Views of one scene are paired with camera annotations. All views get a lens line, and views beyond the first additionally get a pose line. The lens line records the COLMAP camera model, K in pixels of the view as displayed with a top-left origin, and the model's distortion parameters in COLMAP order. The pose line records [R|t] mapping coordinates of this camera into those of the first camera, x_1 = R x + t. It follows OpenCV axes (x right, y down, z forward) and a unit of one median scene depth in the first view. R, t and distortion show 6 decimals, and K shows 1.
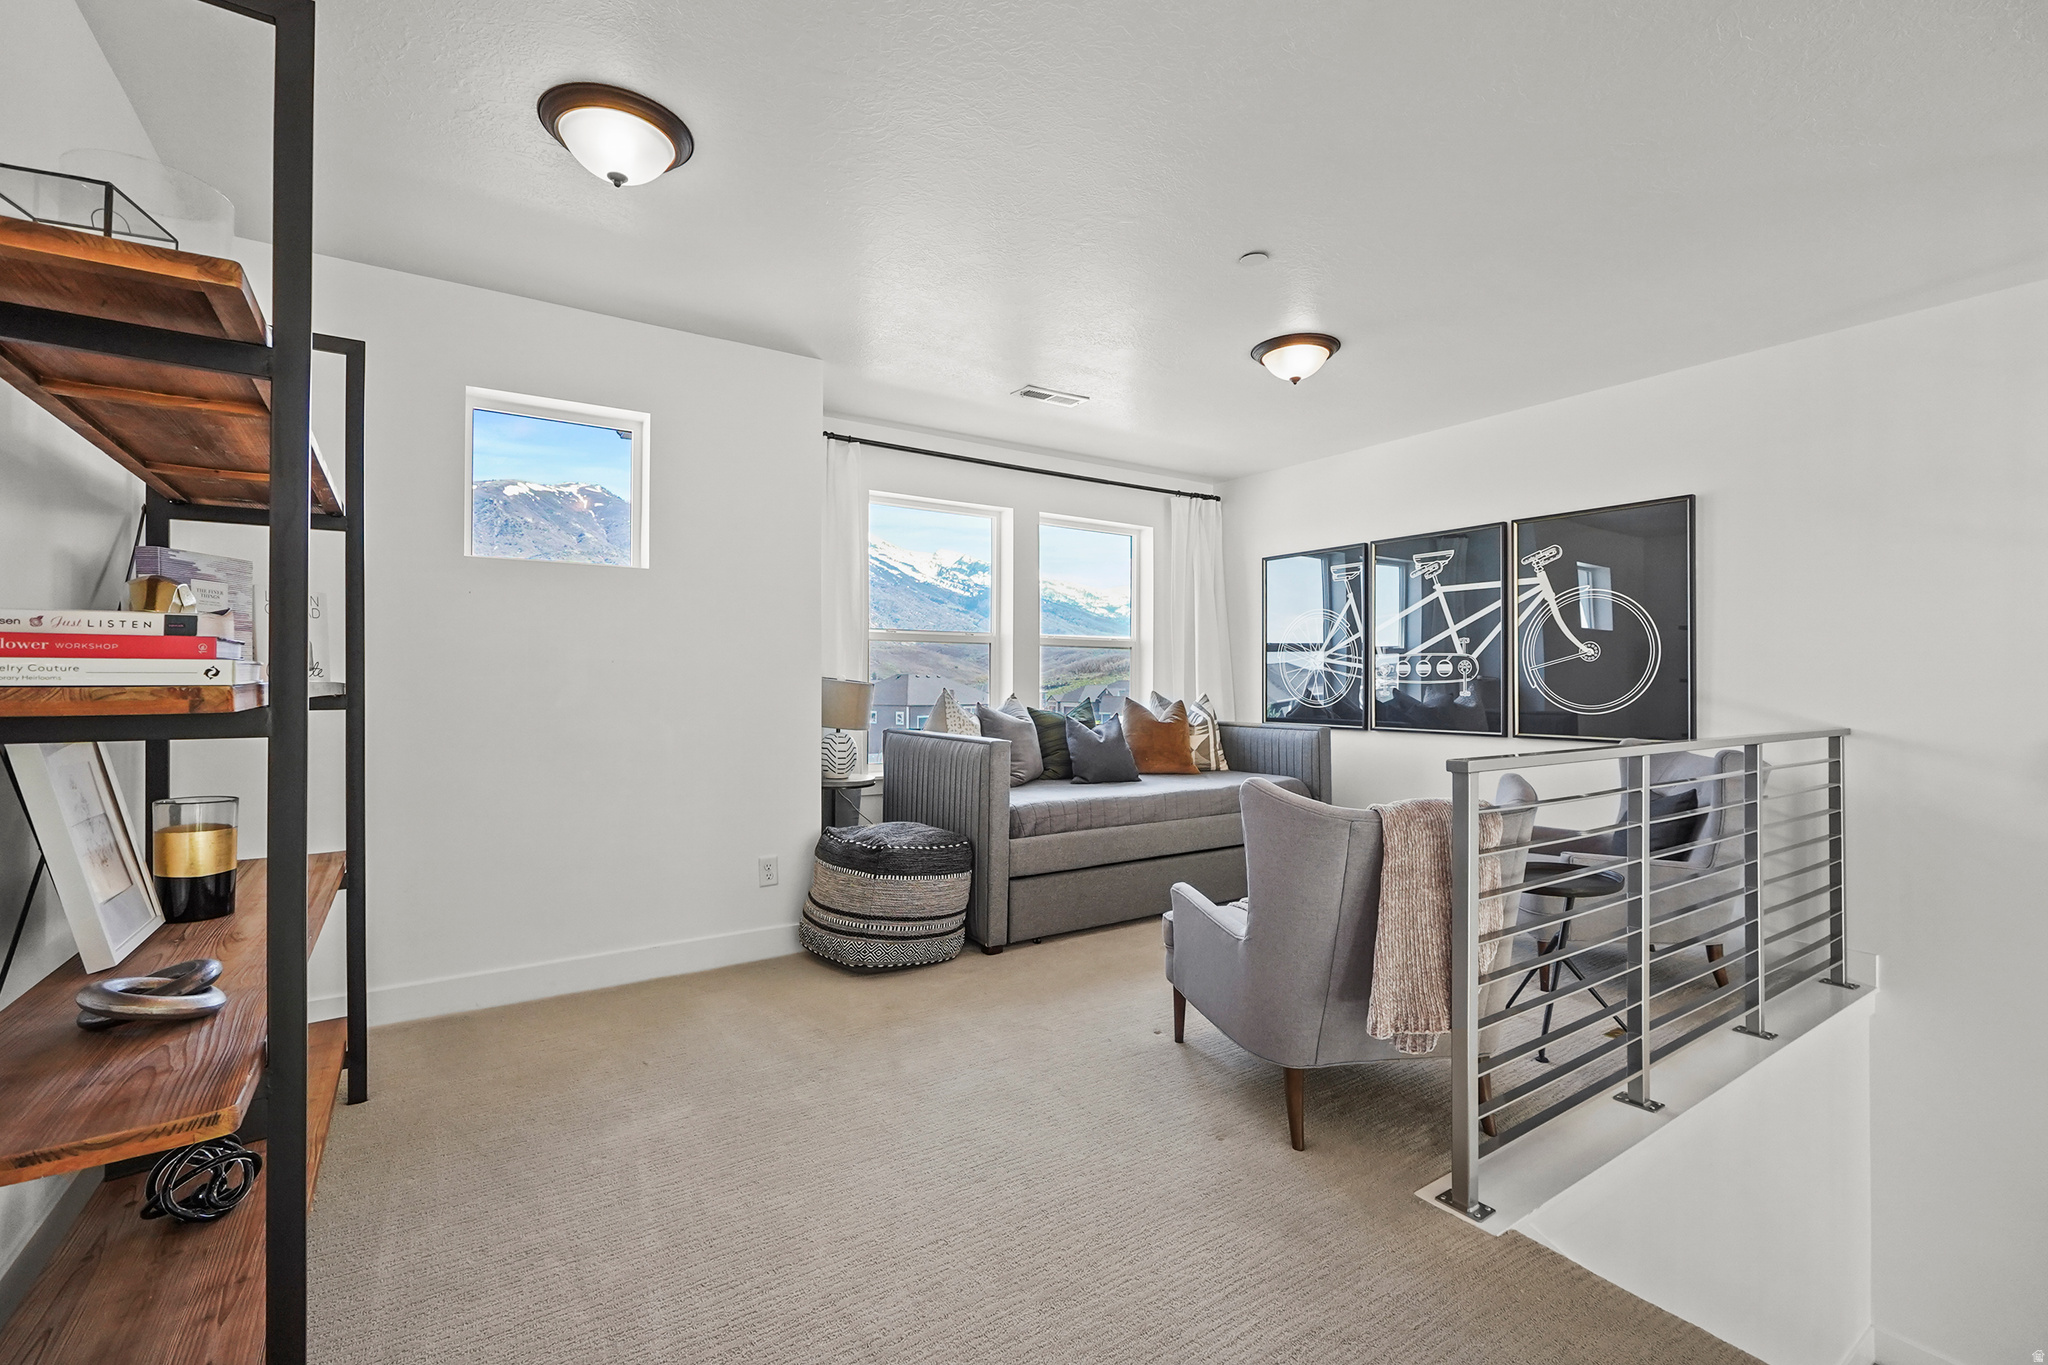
lens RADIAL K [[889.9, 0, 1028.1], [0, 889.9, 679.1], [0, 0, 1]] dist [-0.007766, 0.004015]
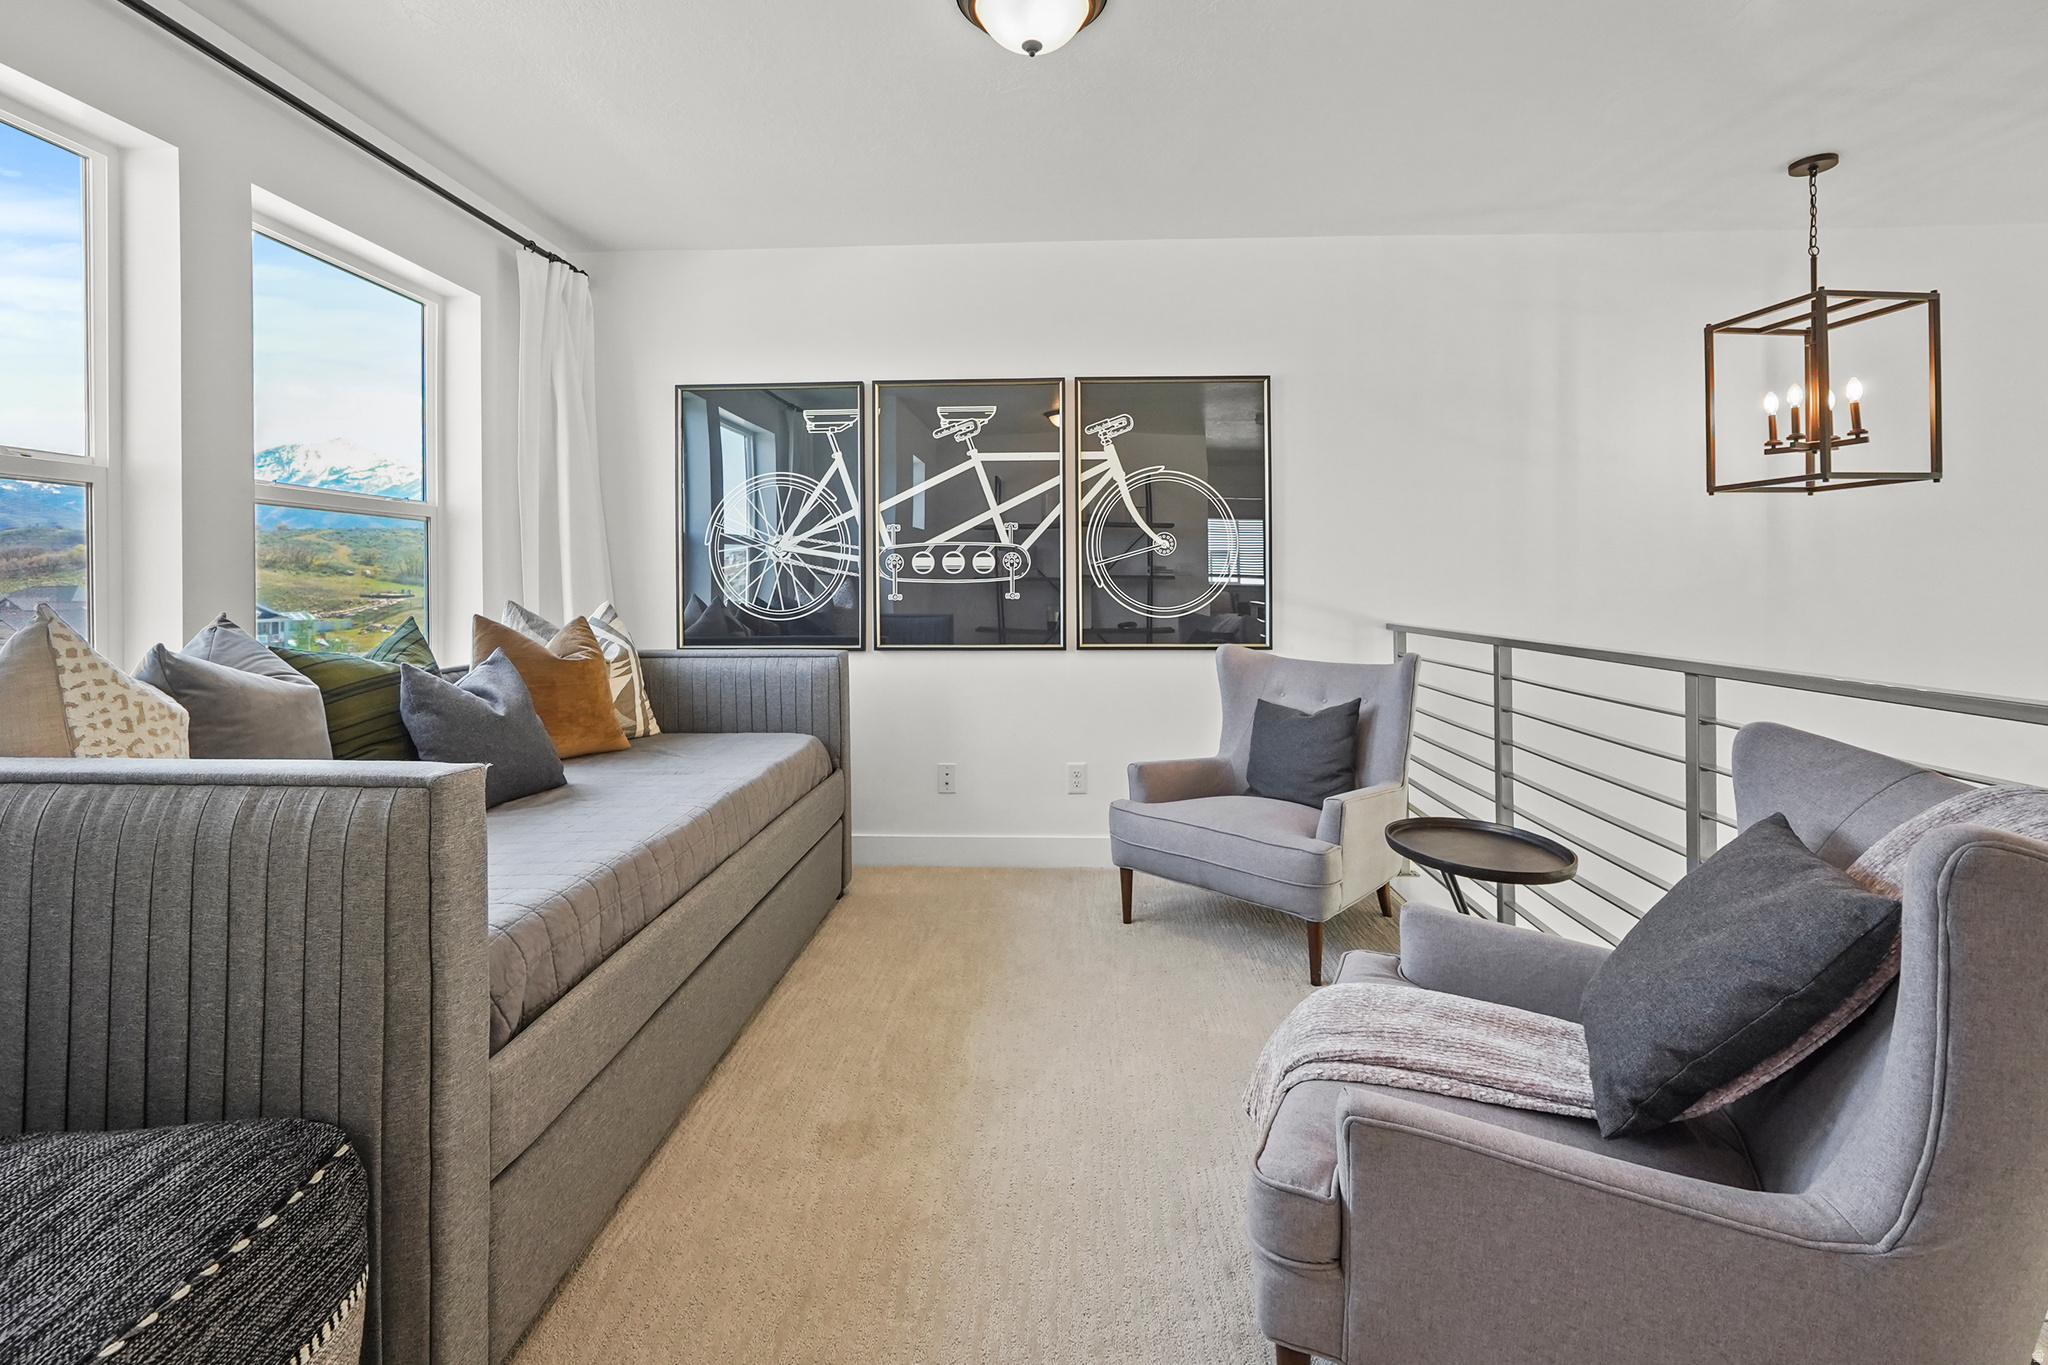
lens RADIAL K [[889.9, 0, 938.9], [0, 889.9, 582.6], [0, 0, 1]] dist [-0.007766, 0.004015]
pose [[0.594881, -0.004751, 0.803800, -0.158406], [0.002887, 0.999989, 0.003774, 0.001895], [-0.803809, 0.000075, 0.594888, 0.583740]]
